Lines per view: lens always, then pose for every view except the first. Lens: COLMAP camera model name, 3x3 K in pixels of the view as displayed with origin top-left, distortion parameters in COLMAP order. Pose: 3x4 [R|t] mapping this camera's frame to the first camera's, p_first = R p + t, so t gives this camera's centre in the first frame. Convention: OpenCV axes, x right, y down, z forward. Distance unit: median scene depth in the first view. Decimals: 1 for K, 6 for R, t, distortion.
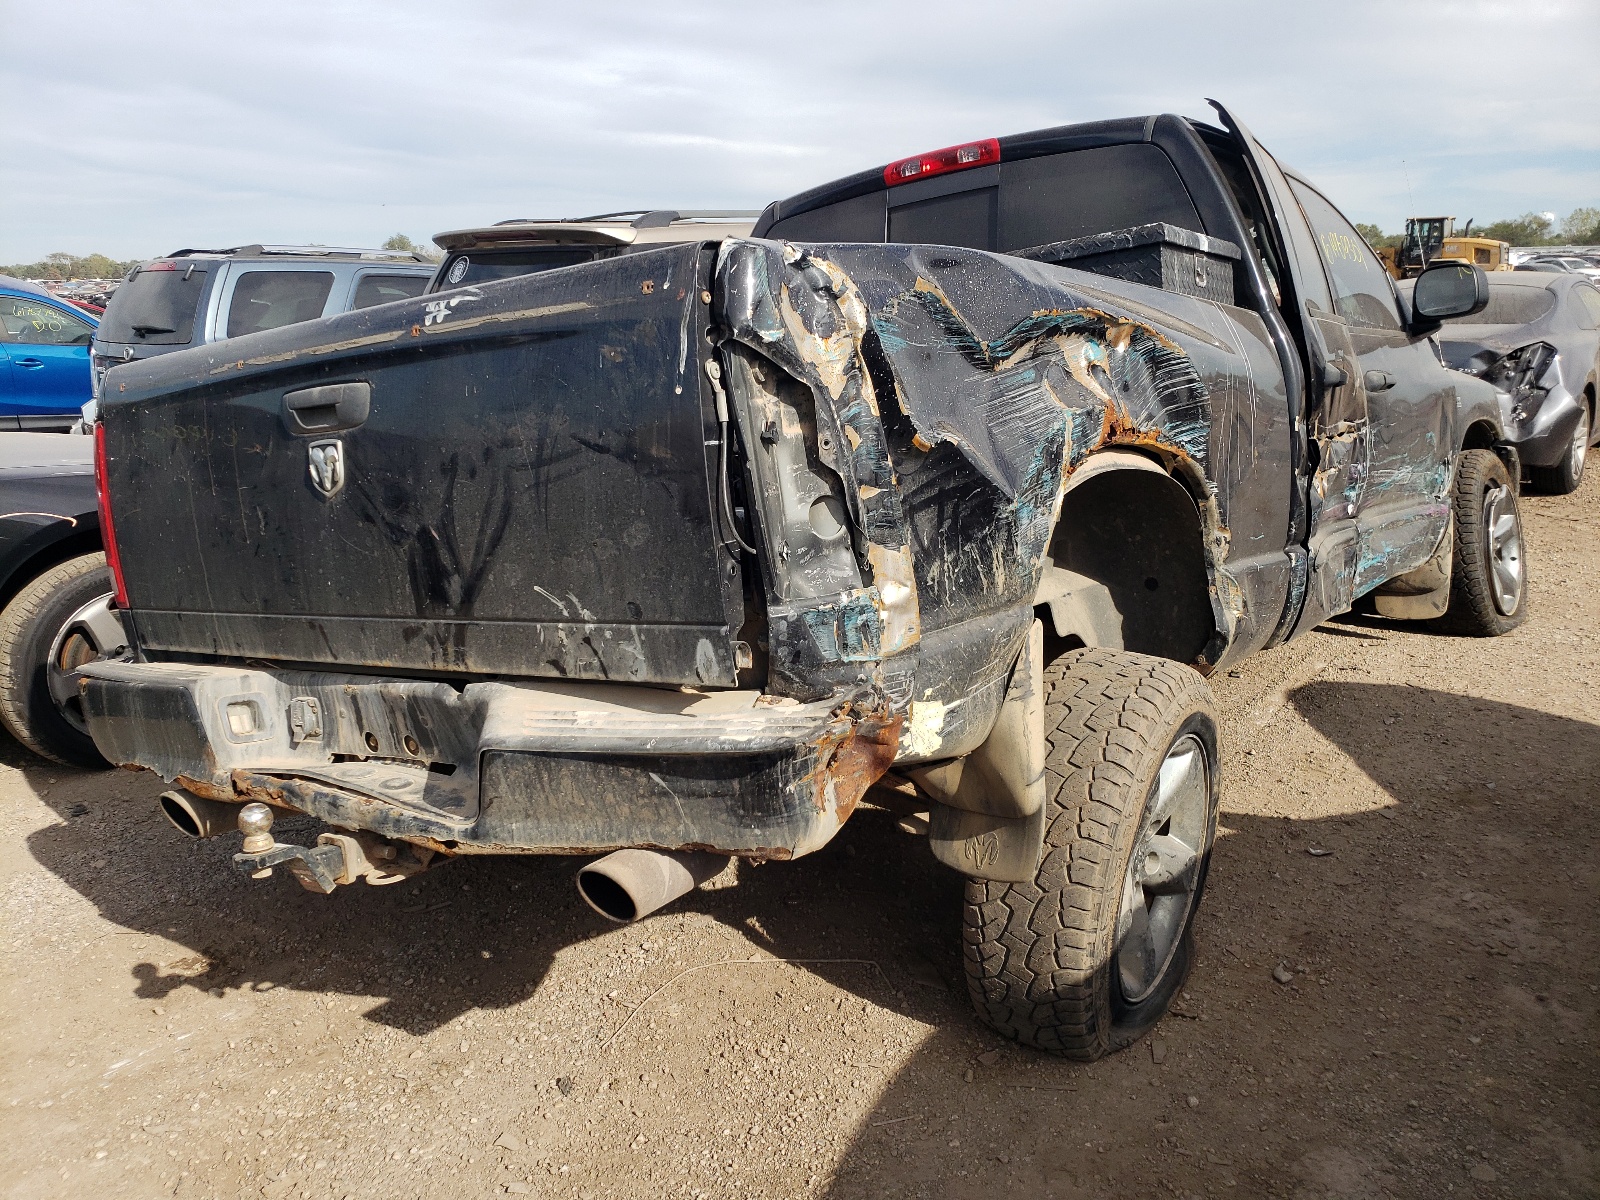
lens RADIAL K [[1277.8, 0, 790.0], [0, 1277.8, 590.9], [0, 0, 1]] dist [0.057554, -0.063978]
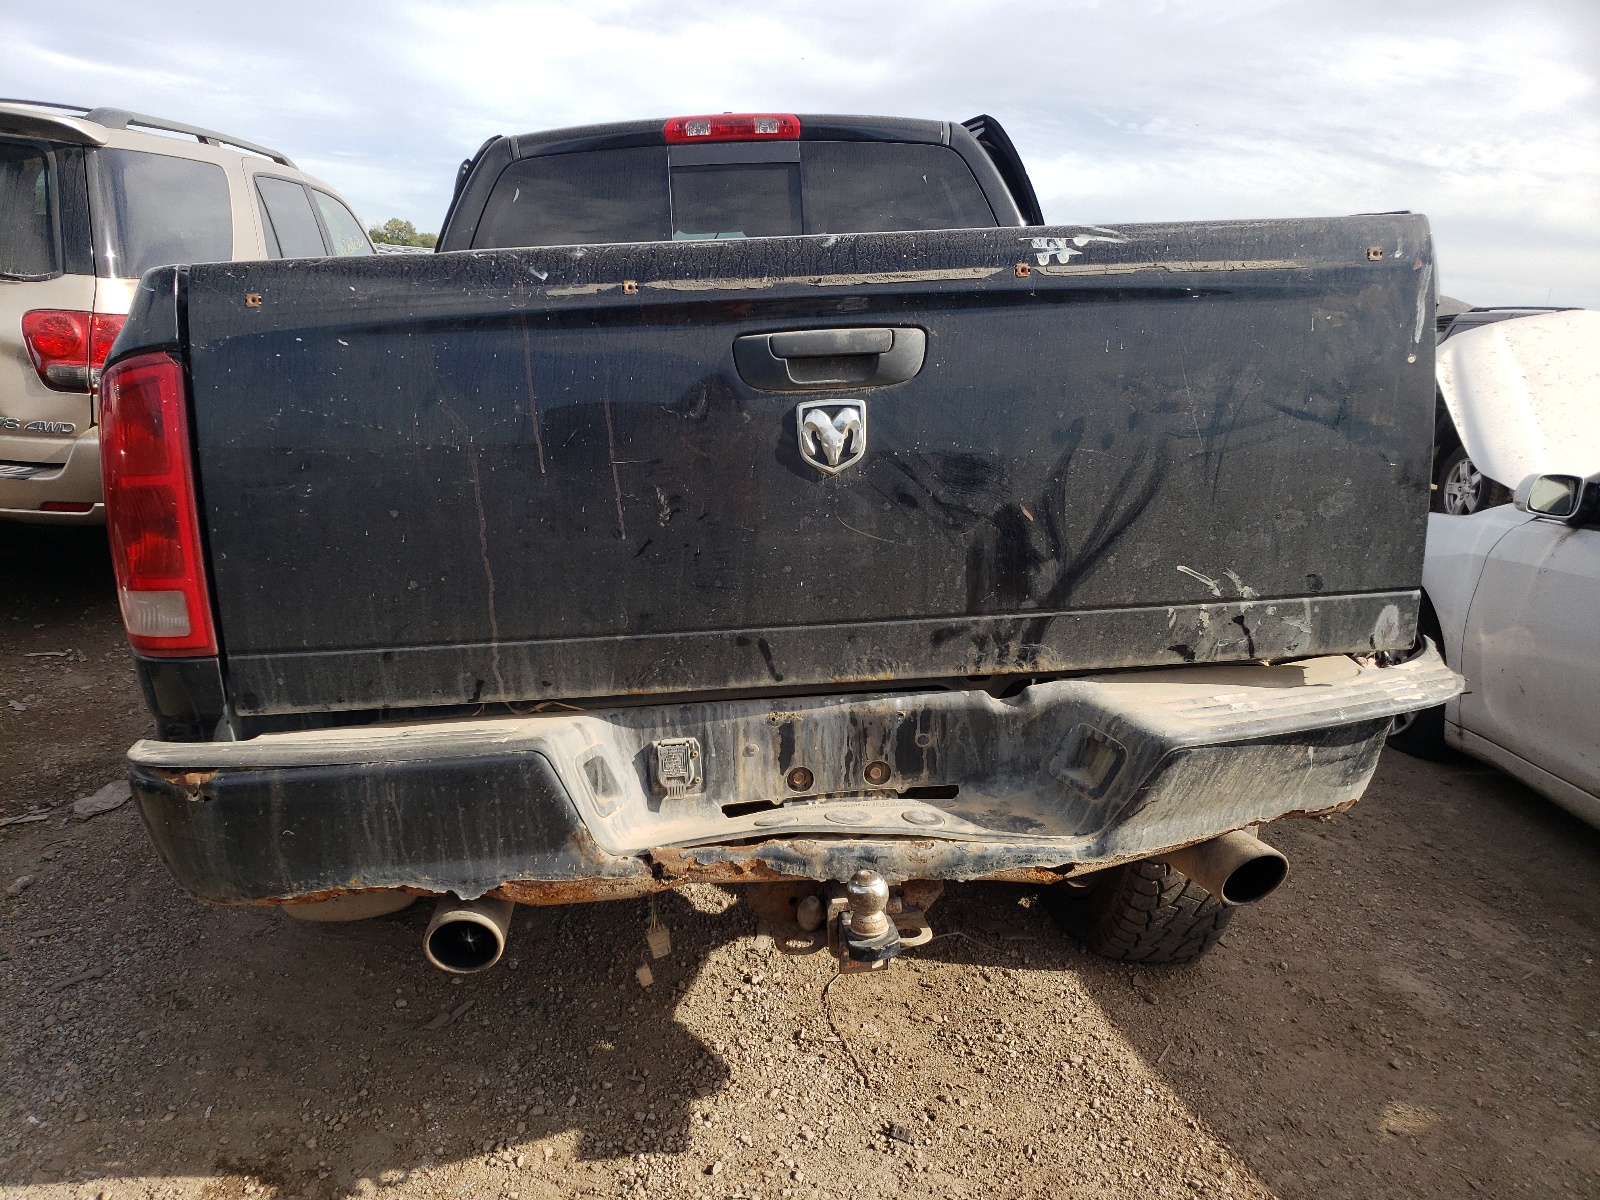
lens RADIAL K [[1277.8, 0, 740.7], [0, 1277.8, 611.2], [0, 0, 1]] dist [0.057554, -0.063978]
pose [[0.759854, -0.074592, 0.645801, -0.992384], [0.056661, 0.997214, 0.048514, -0.032453], [-0.647620, -0.000271, 0.761963, 0.483796]]
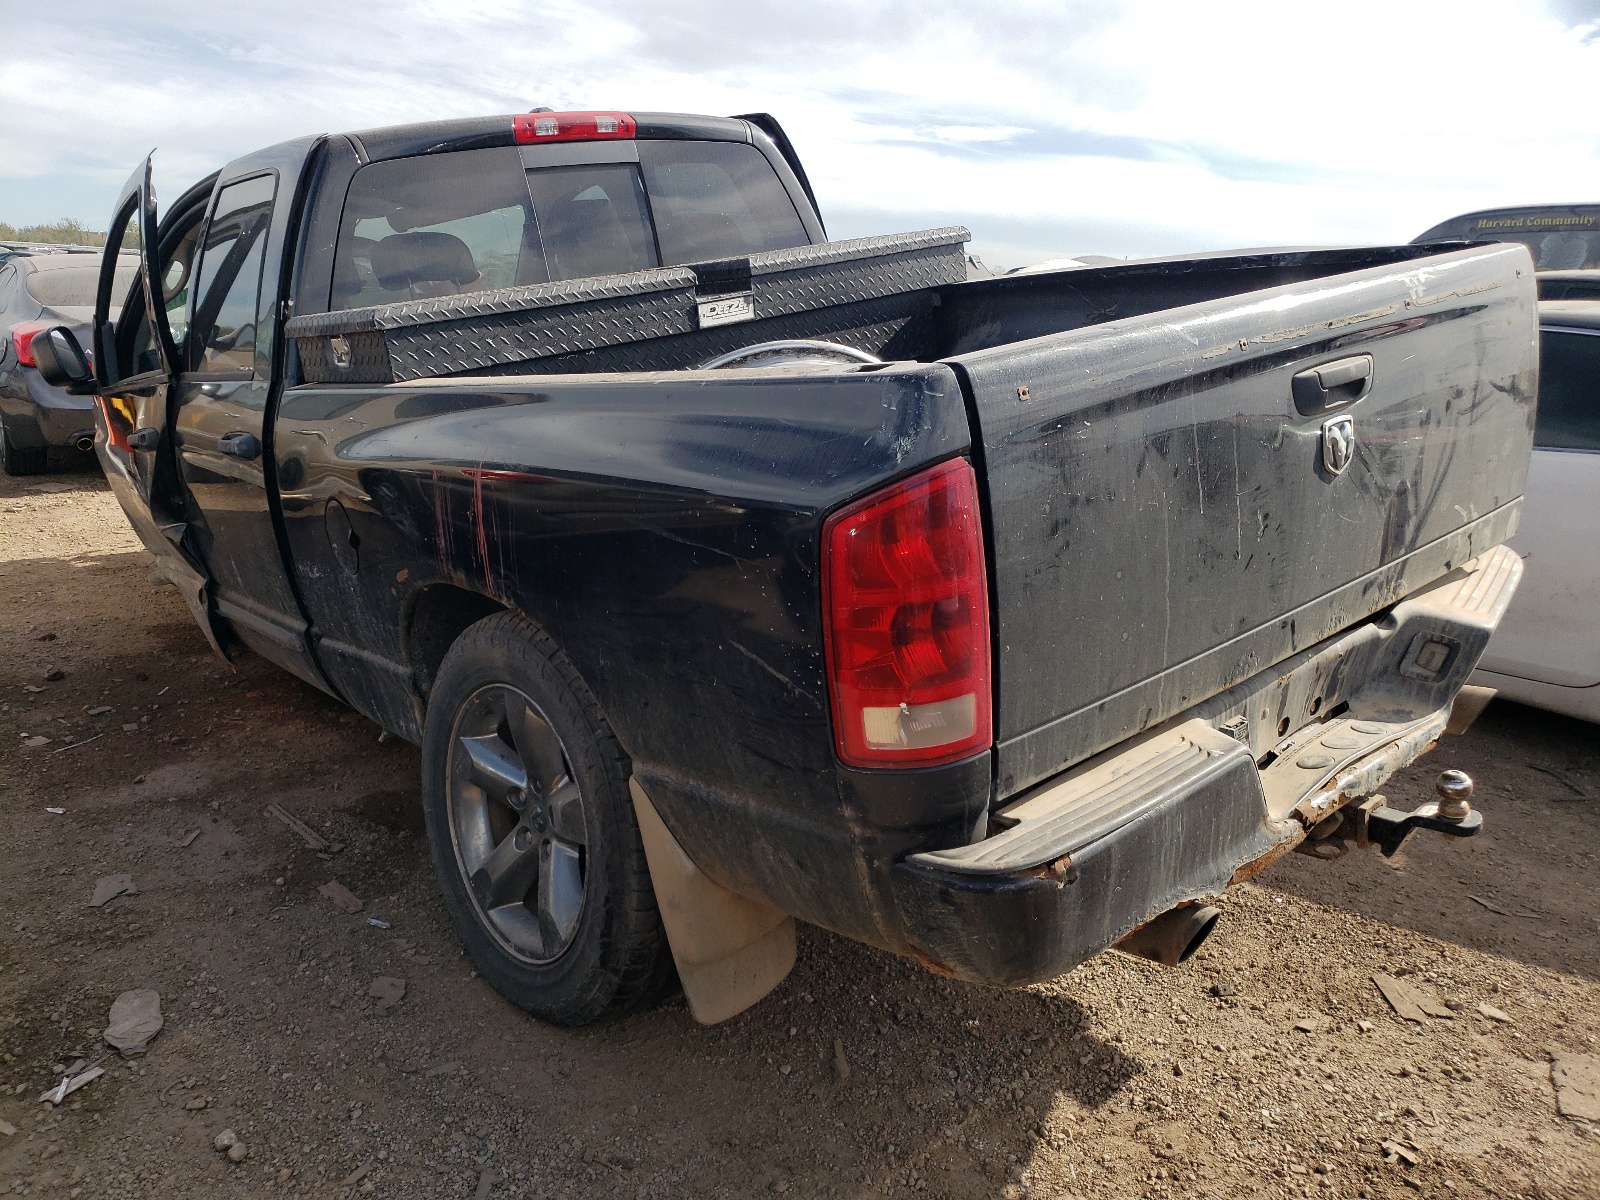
lens RADIAL K [[1277.8, 0, 786.0], [0, 1277.8, 608.7], [0, 0, 1]] dist [0.057554, -0.063978]
pose [[0.224546, -0.214763, 0.950503, -1.530618], [0.195648, 0.965486, 0.171929, -0.245795], [-0.954621, 0.147358, 0.258814, 1.267644]]
